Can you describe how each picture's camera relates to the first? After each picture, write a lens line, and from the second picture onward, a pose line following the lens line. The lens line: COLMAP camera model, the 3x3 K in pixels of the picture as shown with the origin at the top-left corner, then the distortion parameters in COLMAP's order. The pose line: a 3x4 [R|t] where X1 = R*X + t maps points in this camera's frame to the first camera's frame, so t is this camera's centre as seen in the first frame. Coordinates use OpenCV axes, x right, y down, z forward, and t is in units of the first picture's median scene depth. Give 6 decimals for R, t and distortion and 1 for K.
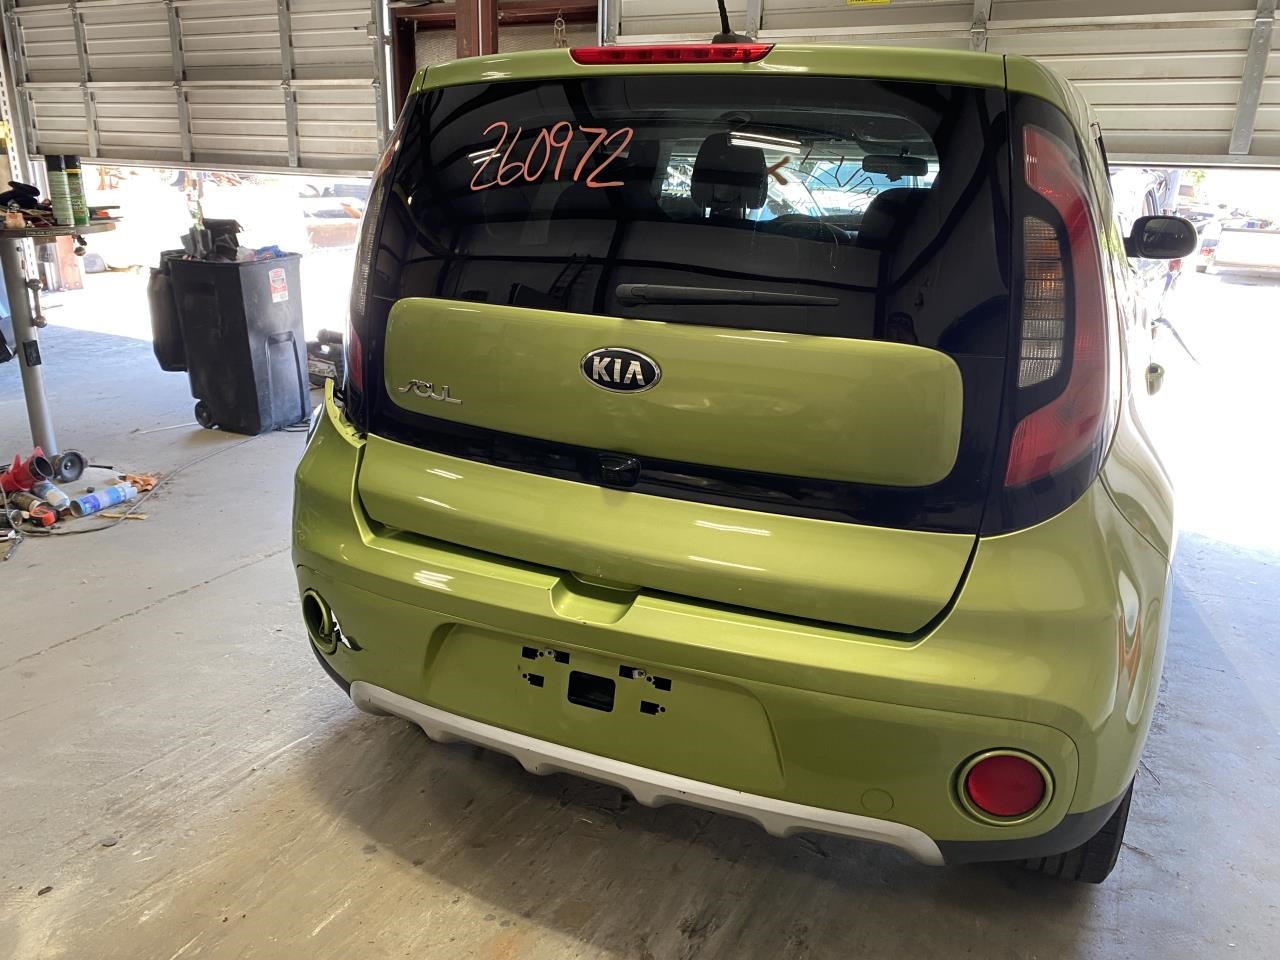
lens RADIAL K [[967.3, 0, 640.0], [0, 967.3, 480.0], [0, 0, 1]] dist [0.049948, -0.048867]
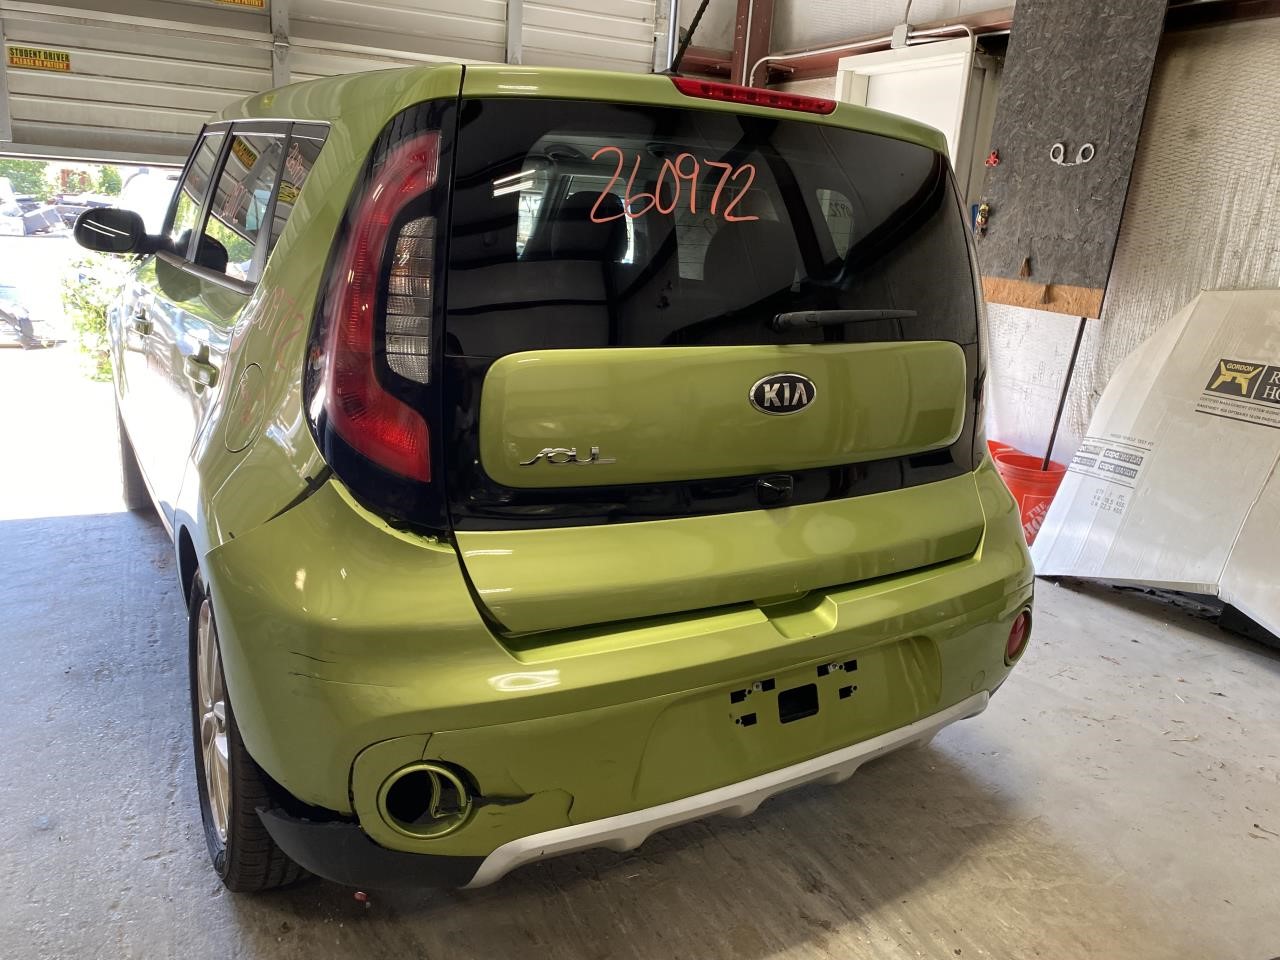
lens RADIAL K [[970.5, 0, 631.8], [0, 970.5, 465.3], [0, 0, 1]] dist [0.013243, -0.003241]
pose [[0.573877, -0.200324, 0.794063, -0.925275], [0.212681, 0.972808, 0.091711, -0.162772], [-0.790843, 0.116251, 0.600877, 0.486233]]
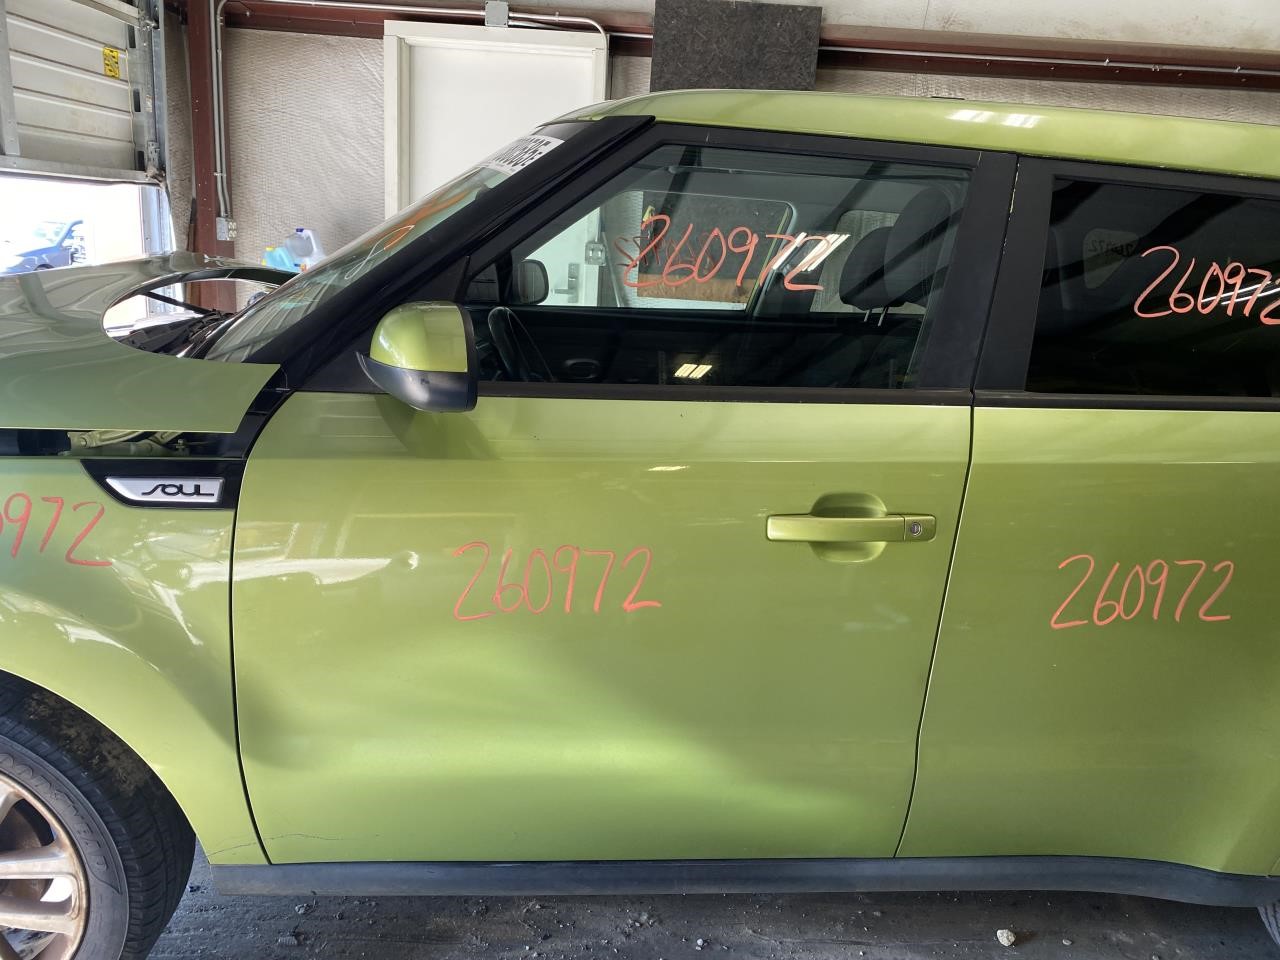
lens RADIAL K [[1005.1, 0, 639.6], [0, 1005.1, 444.6], [0, 0, 1]] dist [0.011793, -0.004162]
pose [[-0.473671, -0.236216, 0.848433, -0.660367], [0.210793, 0.904951, 0.369635, -0.829172], [-0.855104, 0.353929, -0.378856, 2.514940]]
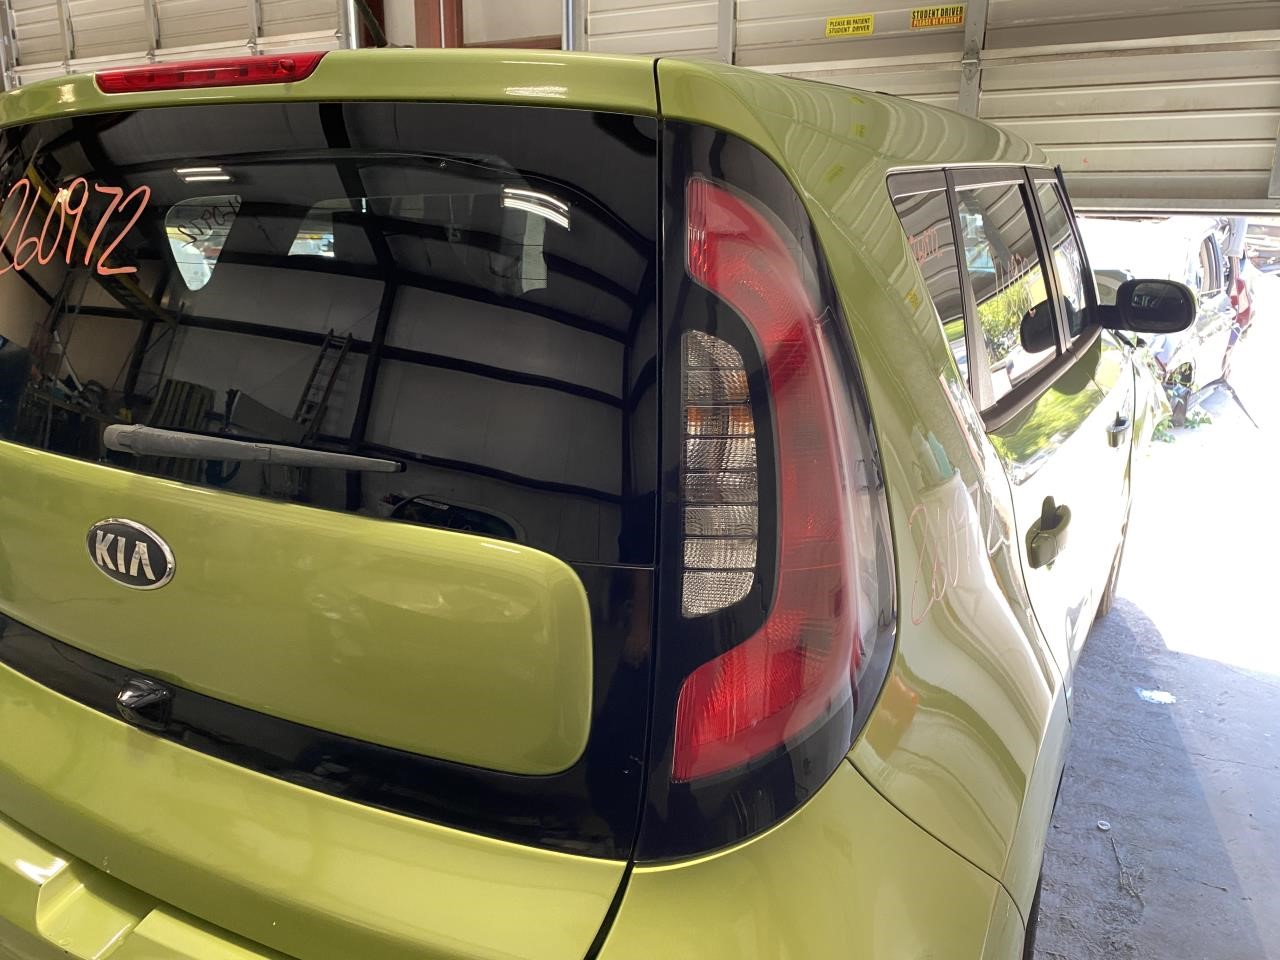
lens RADIAL K [[974.7, 0, 640.0], [0, 974.7, 480.0], [0, 0, 1]] dist [0.006370, 0.001366]
pose [[0.996862, 0.008725, -0.078683, 0.354694], [-0.012069, 0.999040, -0.042120, -0.133469], [0.078240, 0.042938, 0.996009, 0.360006]]
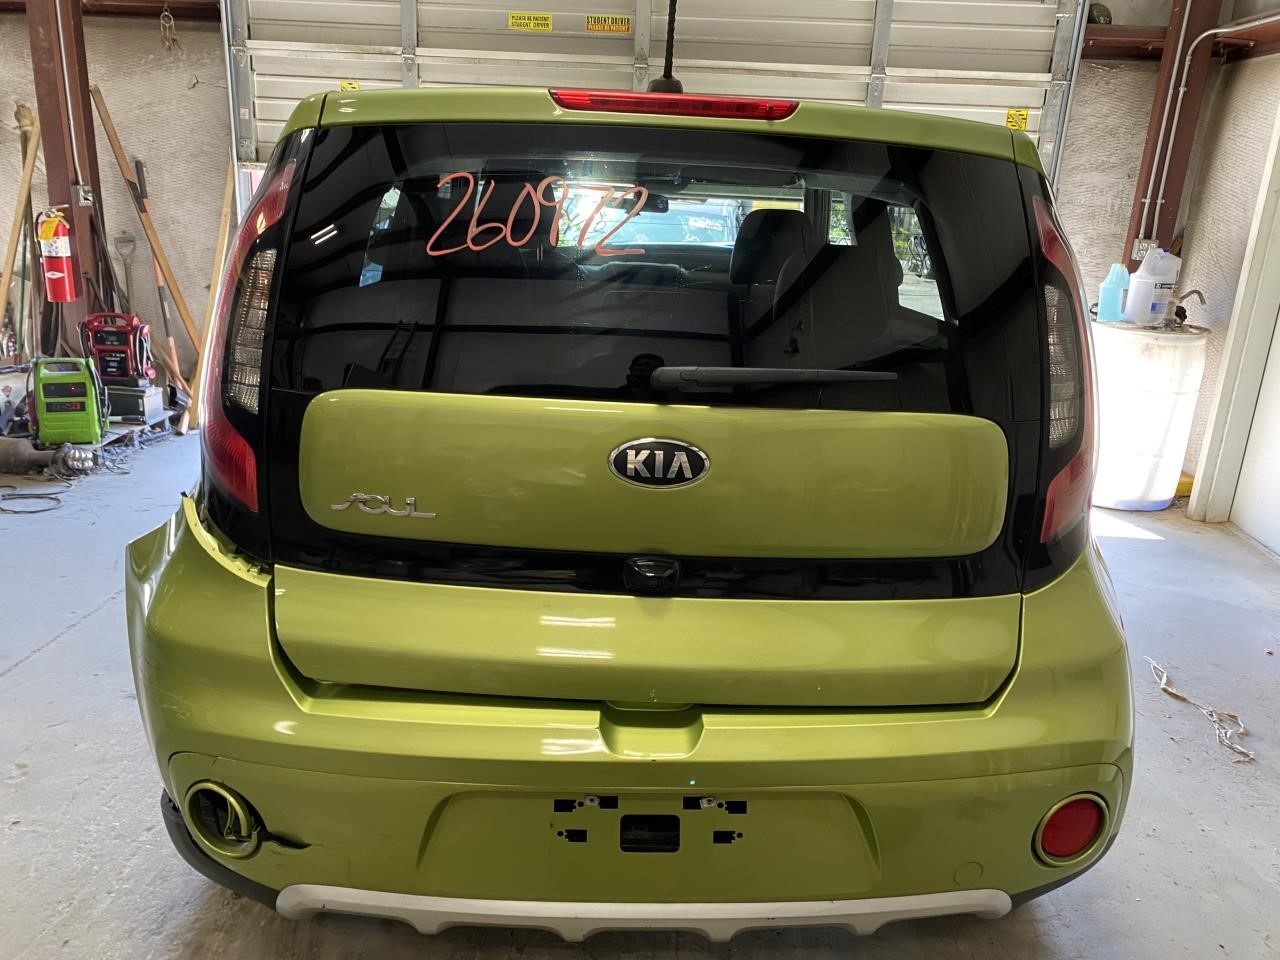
lens RADIAL K [[974.7, 0, 640.0], [0, 974.7, 480.0], [0, 0, 1]] dist [0.006370, 0.001366]
pose [[0.902707, -0.108415, 0.416373, -0.385281], [0.112163, 0.993568, 0.015533, -0.109314], [-0.415379, 0.032680, 0.909061, 0.203604]]
